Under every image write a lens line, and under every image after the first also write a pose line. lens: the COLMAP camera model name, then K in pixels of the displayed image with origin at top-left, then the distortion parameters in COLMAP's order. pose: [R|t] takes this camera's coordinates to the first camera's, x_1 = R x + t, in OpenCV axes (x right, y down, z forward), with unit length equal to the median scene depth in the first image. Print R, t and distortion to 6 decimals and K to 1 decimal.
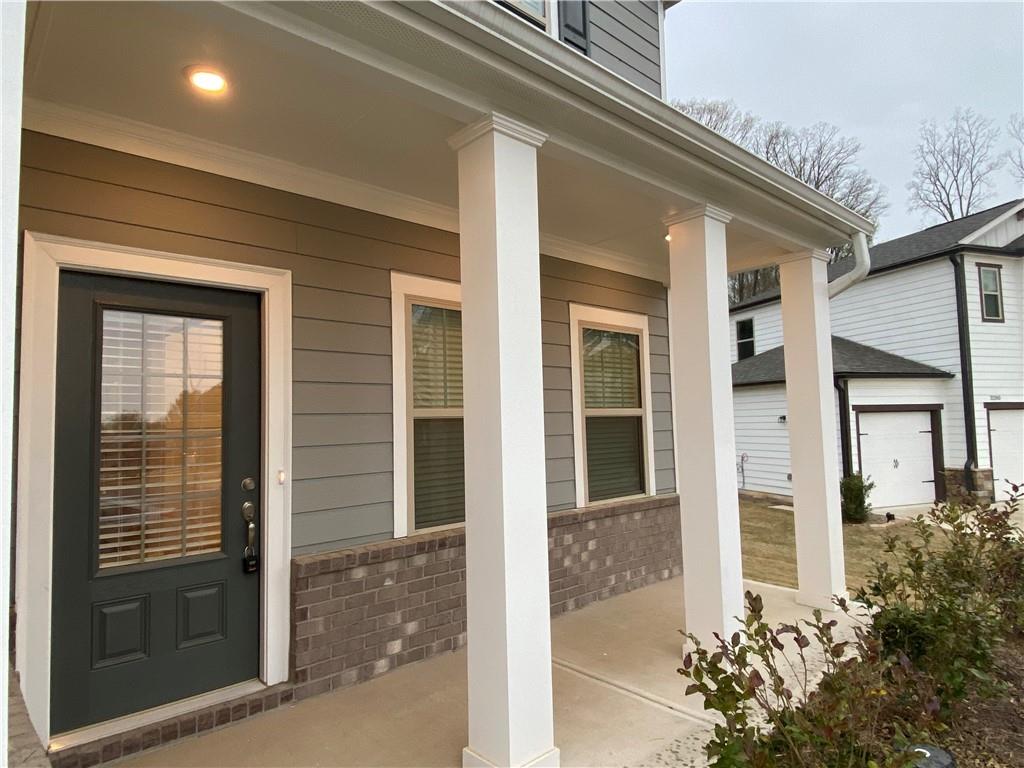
lens RADIAL K [[600.1, 0, 512.0], [0, 600.1, 384.0], [0, 0, 1]] dist [0.006575, -0.018280]
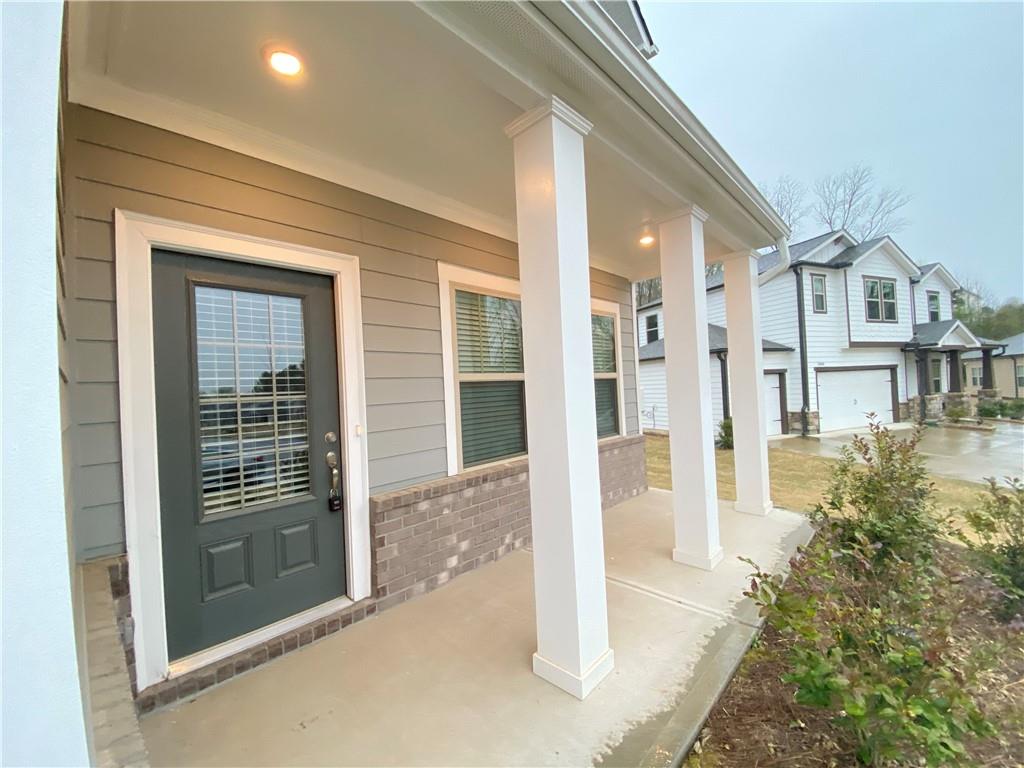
lens RADIAL K [[403.7, 0, 512.0], [0, 403.7, 384.0], [0, 0, 1]] dist [0.001310, -0.012459]
pose [[0.998309, -0.020876, 0.054250, -0.110432], [0.017940, 0.998376, 0.054065, 0.022333], [-0.055291, -0.053000, 0.997063, 0.170864]]
